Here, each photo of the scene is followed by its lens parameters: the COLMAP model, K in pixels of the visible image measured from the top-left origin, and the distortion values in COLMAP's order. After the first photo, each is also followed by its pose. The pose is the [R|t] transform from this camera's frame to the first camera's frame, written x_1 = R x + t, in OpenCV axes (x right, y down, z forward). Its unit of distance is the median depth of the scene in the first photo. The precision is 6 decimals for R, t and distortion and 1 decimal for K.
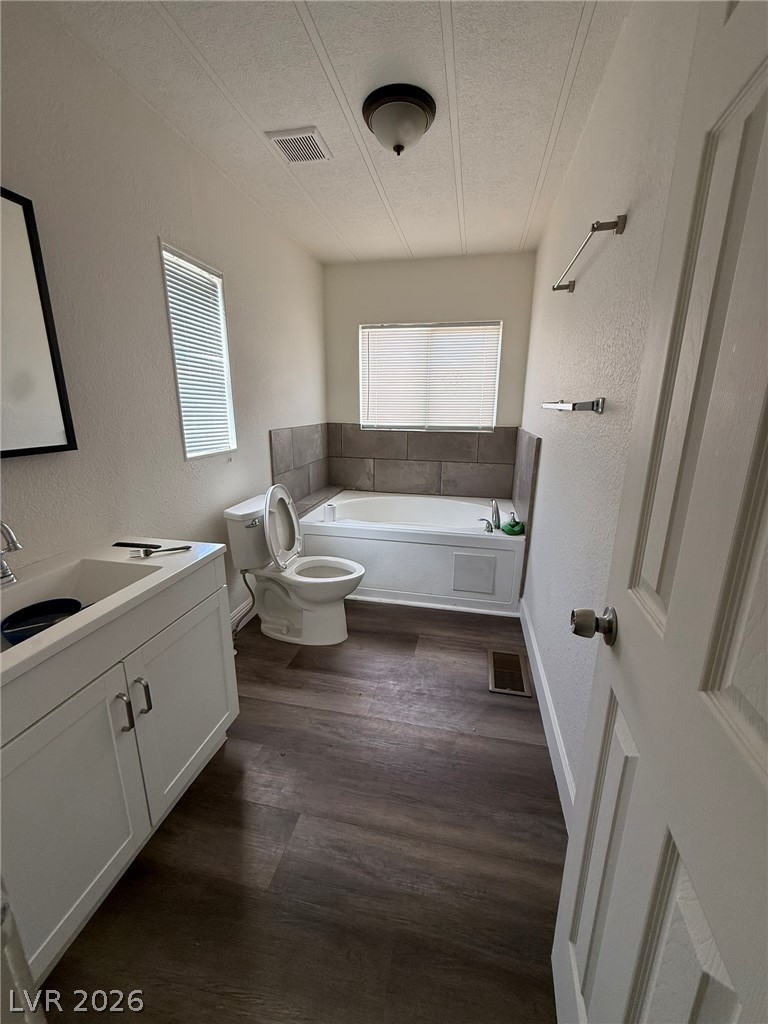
lens RADIAL K [[409.4, 0, 384.2], [0, 409.4, 513.0], [0, 0, 1]] dist [-0.001198, 0.000351]
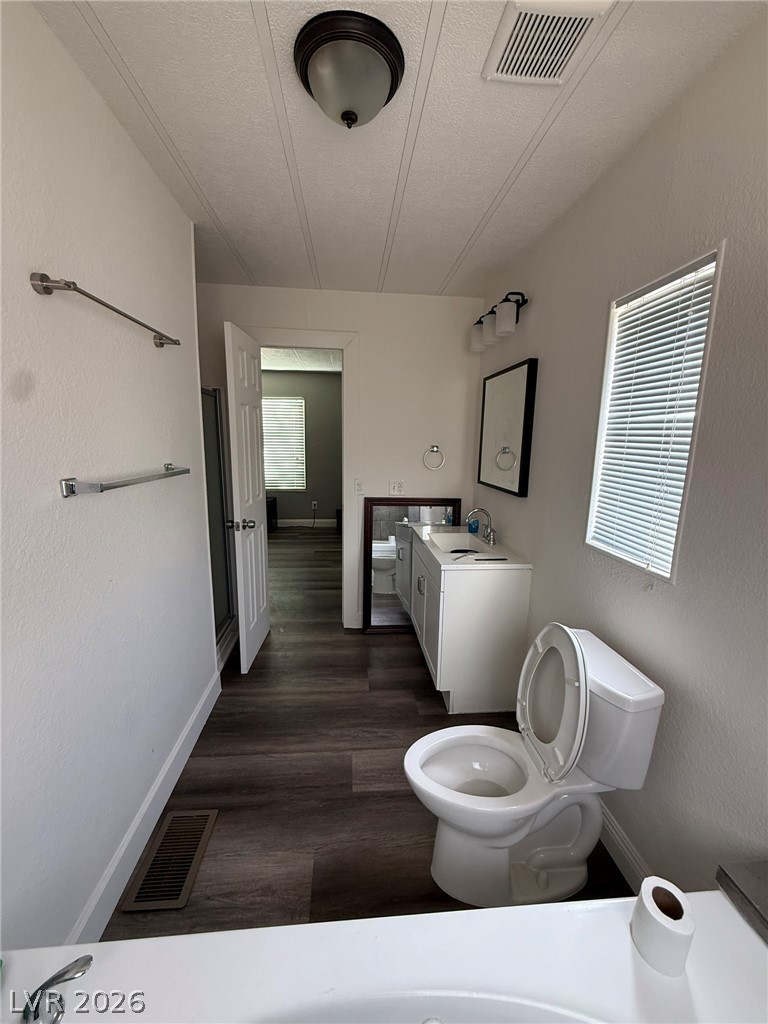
lens RADIAL K [[409.4, 0, 380.5], [0, 409.4, 508.6], [0, 0, 1]] dist [-0.001198, 0.000351]
pose [[-0.957326, 0.026929, -0.287753, 0.141883], [-0.097247, 0.907578, 0.408466, -0.421948], [0.272158, 0.419018, -0.866230, 1.332654]]
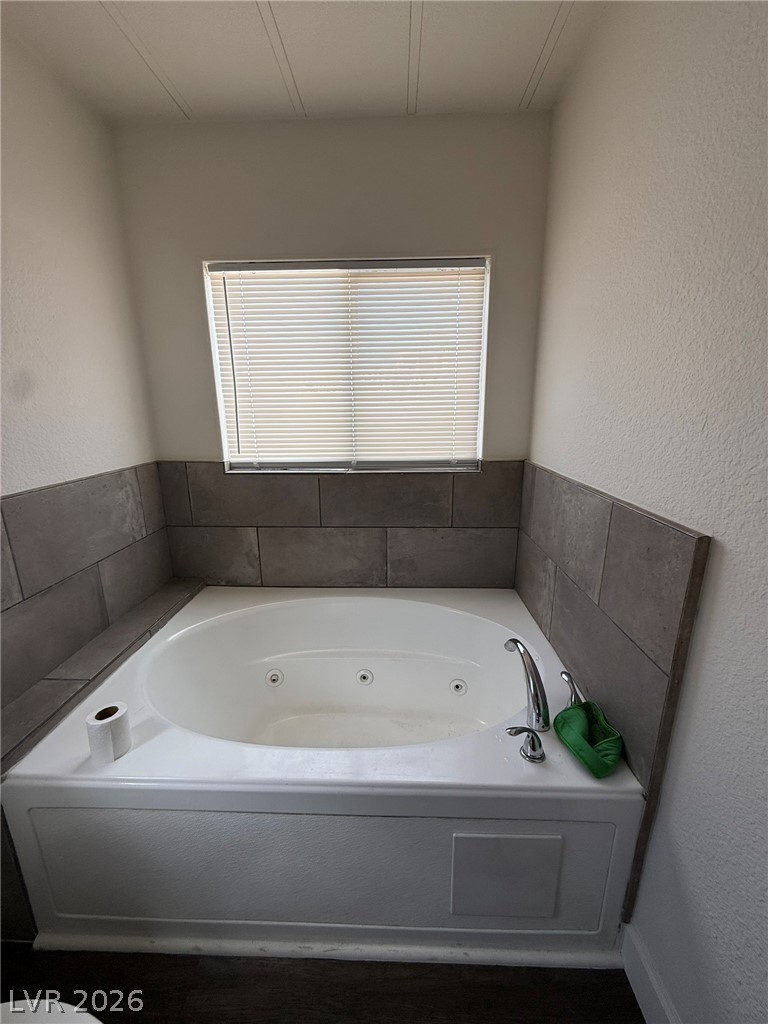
lens RADIAL K [[409.4, 0, 383.6], [0, 409.4, 510.9], [0, 0, 1]] dist [-0.001198, 0.000351]
pose [[0.983852, -0.060695, 0.168380, 0.049533], [0.062713, 0.998009, -0.006688, -0.147074], [-0.167639, 0.017139, 0.985699, 0.487666]]
